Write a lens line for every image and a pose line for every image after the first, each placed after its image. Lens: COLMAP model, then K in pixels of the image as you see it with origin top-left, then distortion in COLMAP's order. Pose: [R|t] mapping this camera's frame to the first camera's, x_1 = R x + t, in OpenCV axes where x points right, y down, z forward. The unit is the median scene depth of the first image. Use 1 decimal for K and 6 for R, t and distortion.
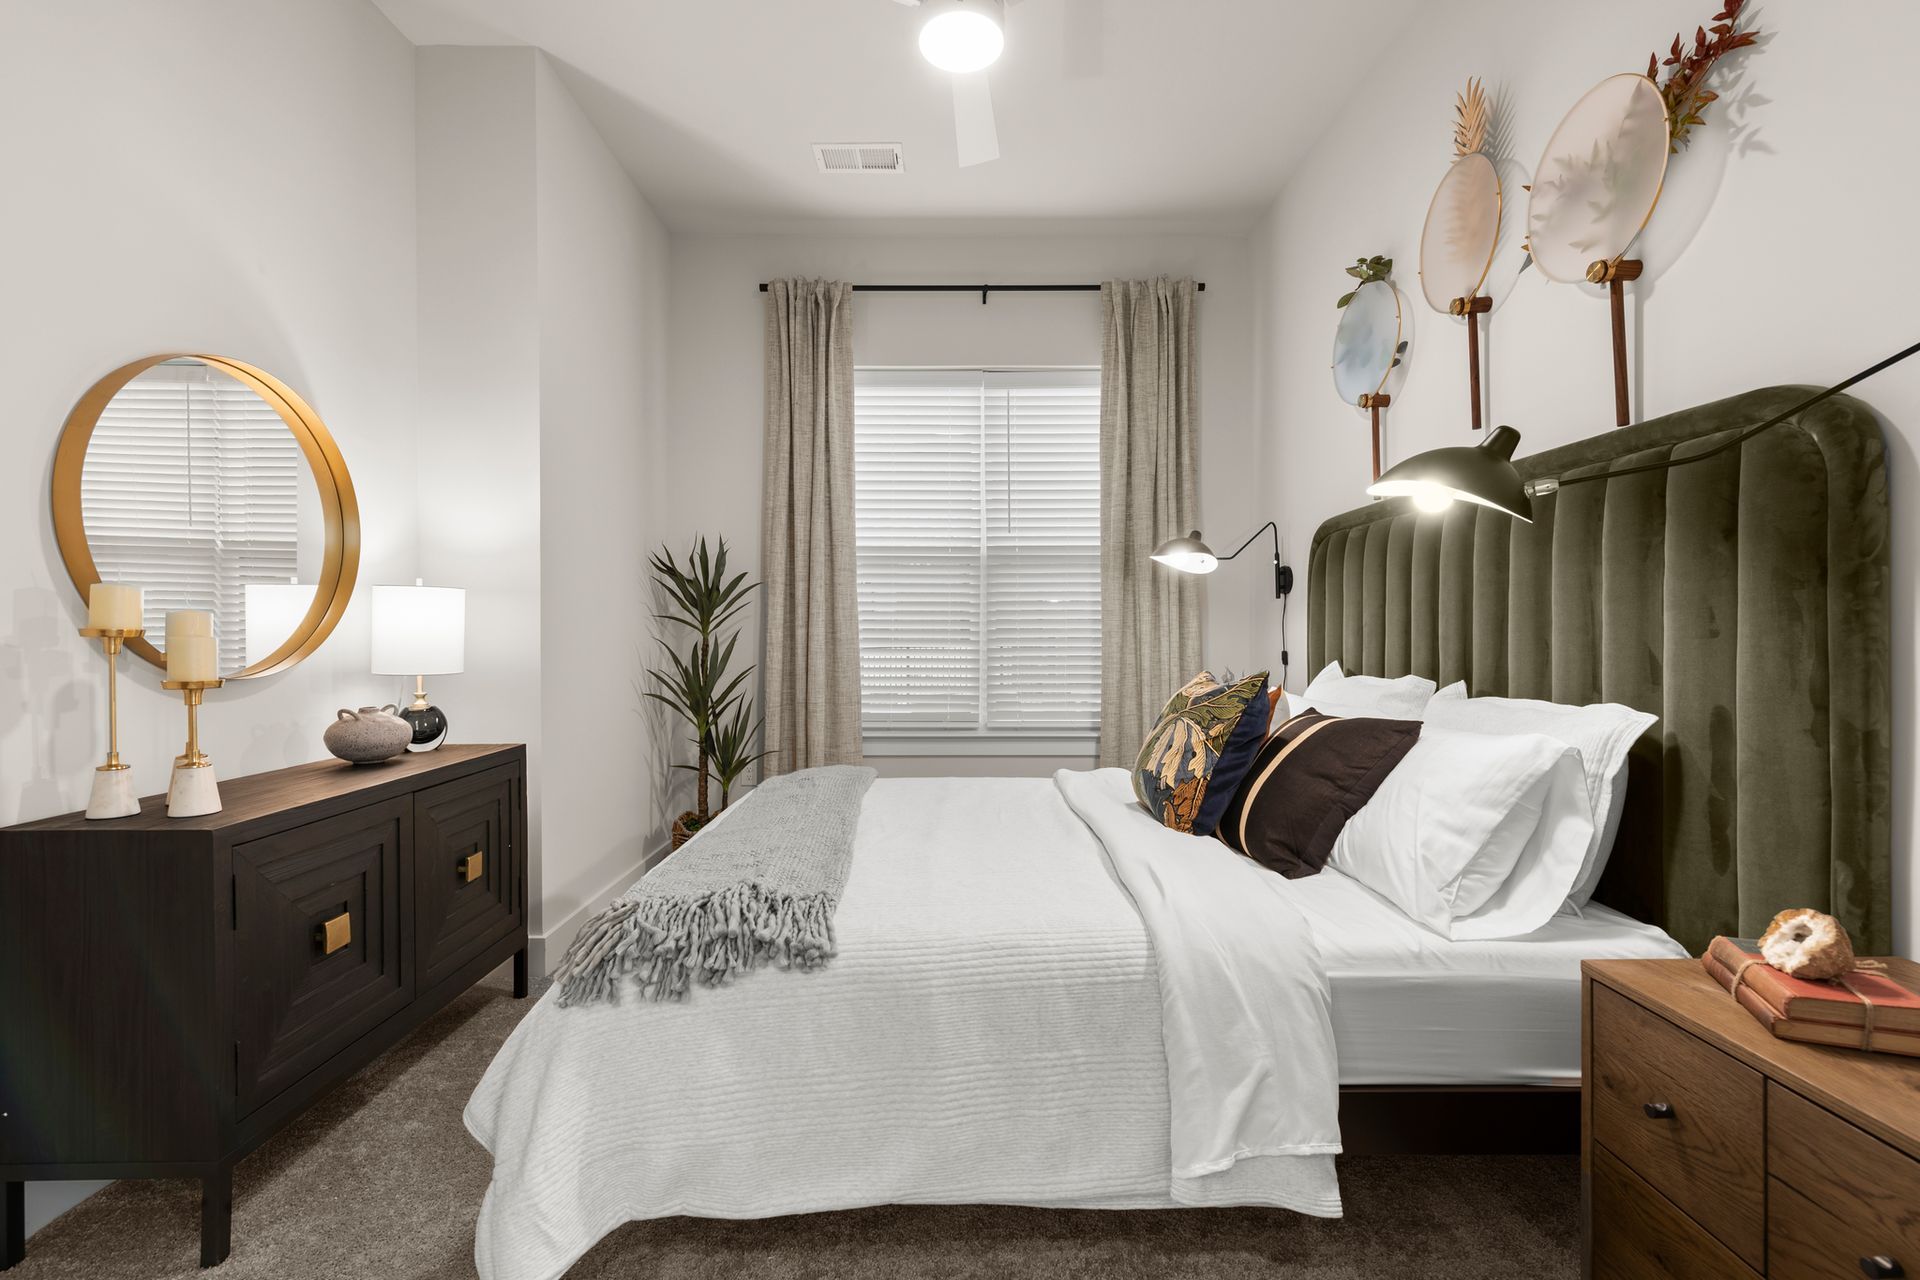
lens RADIAL K [[829.4, 0, 957.5], [0, 829.4, 613.2], [0, 0, 1]] dist [0.000870, -0.000734]
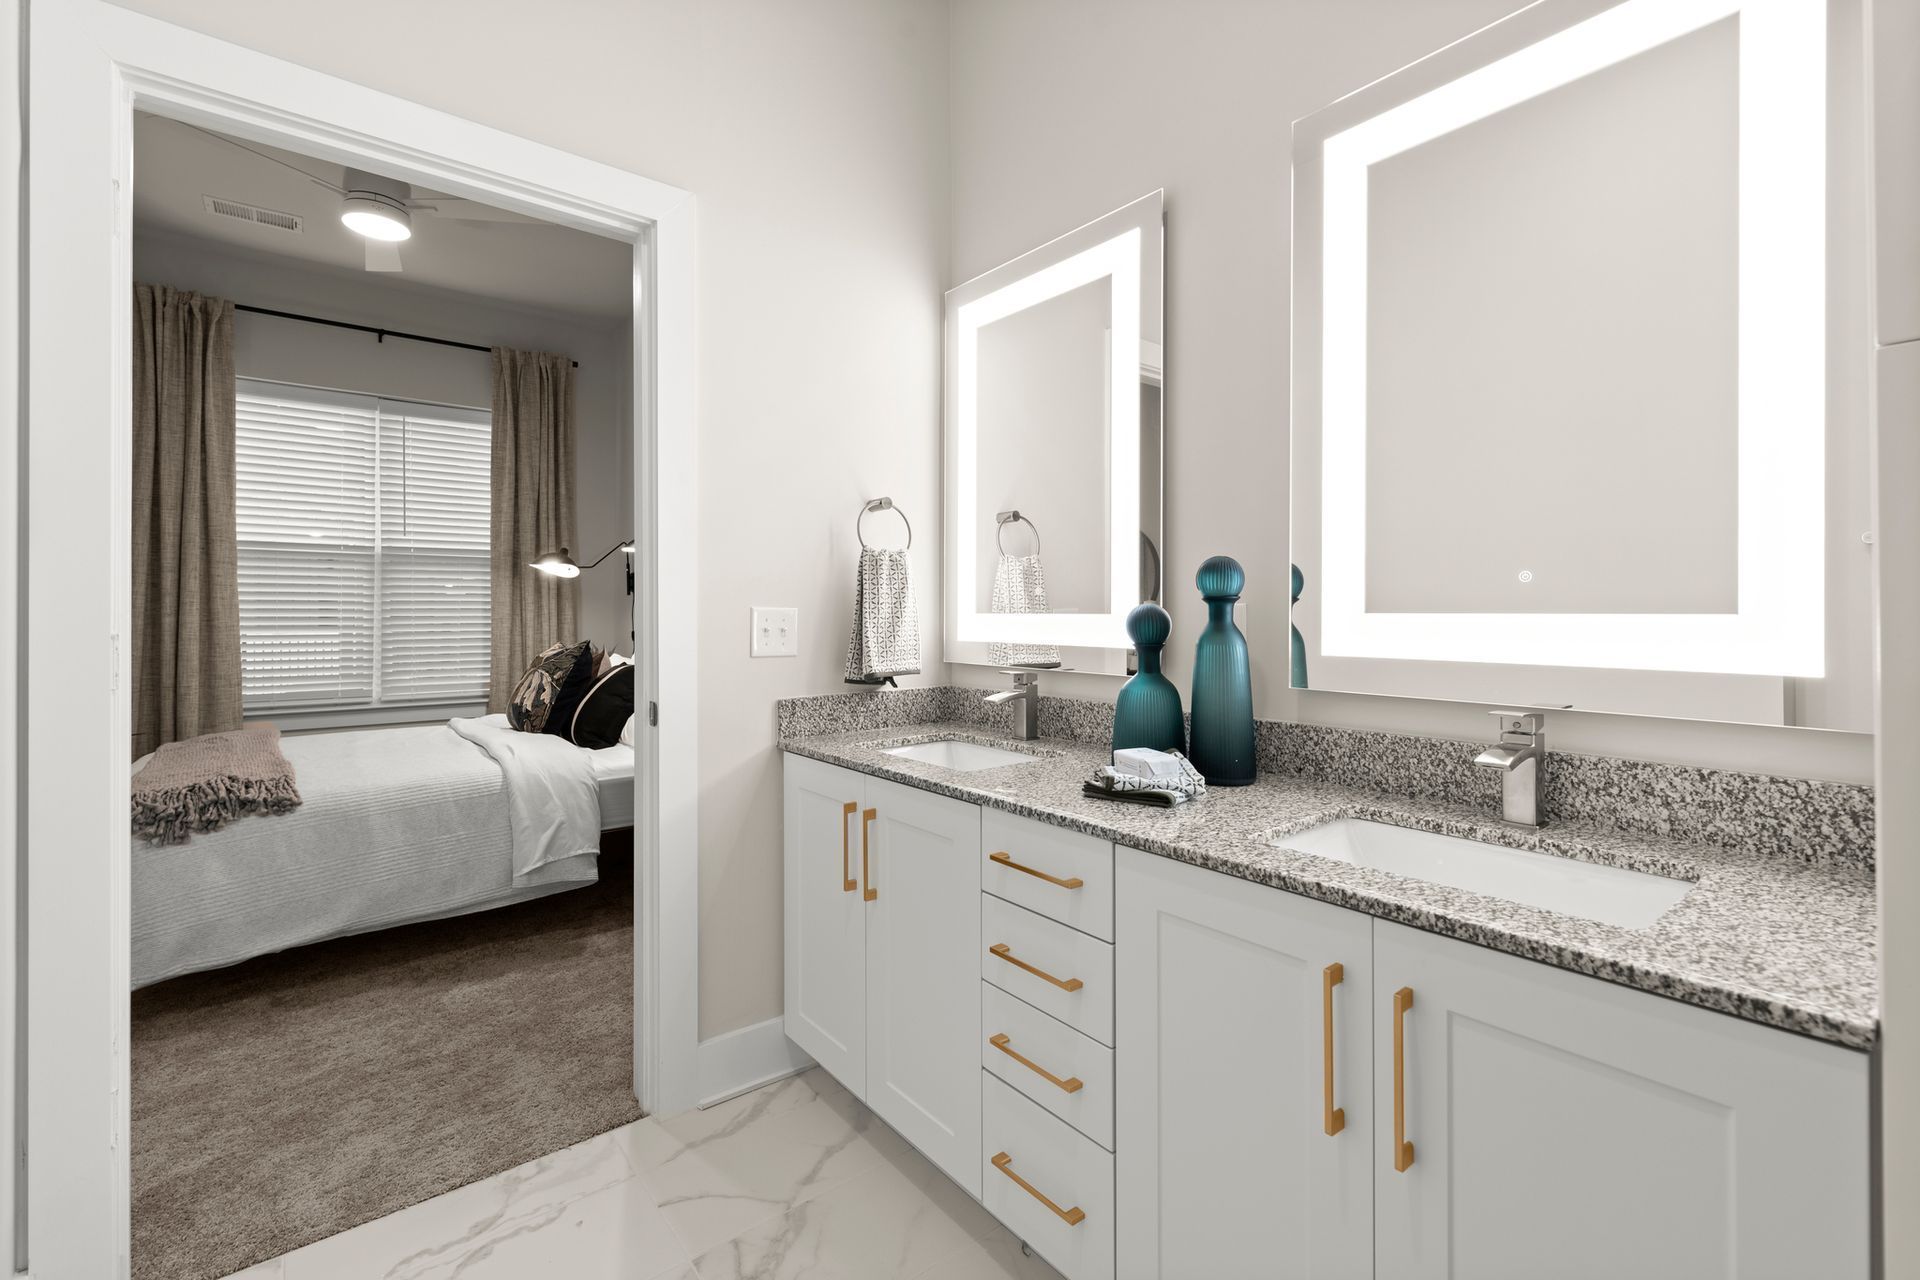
lens RADIAL K [[829.4, 0, 957.5], [0, 829.4, 613.2], [0, 0, 1]] dist [0.000870, -0.000734]
pose [[0.786488, -0.000191, 0.617605, -0.053016], [-0.009258, 0.999884, 0.012099, -0.008257], [-0.617536, -0.015233, 0.786395, -0.464974]]
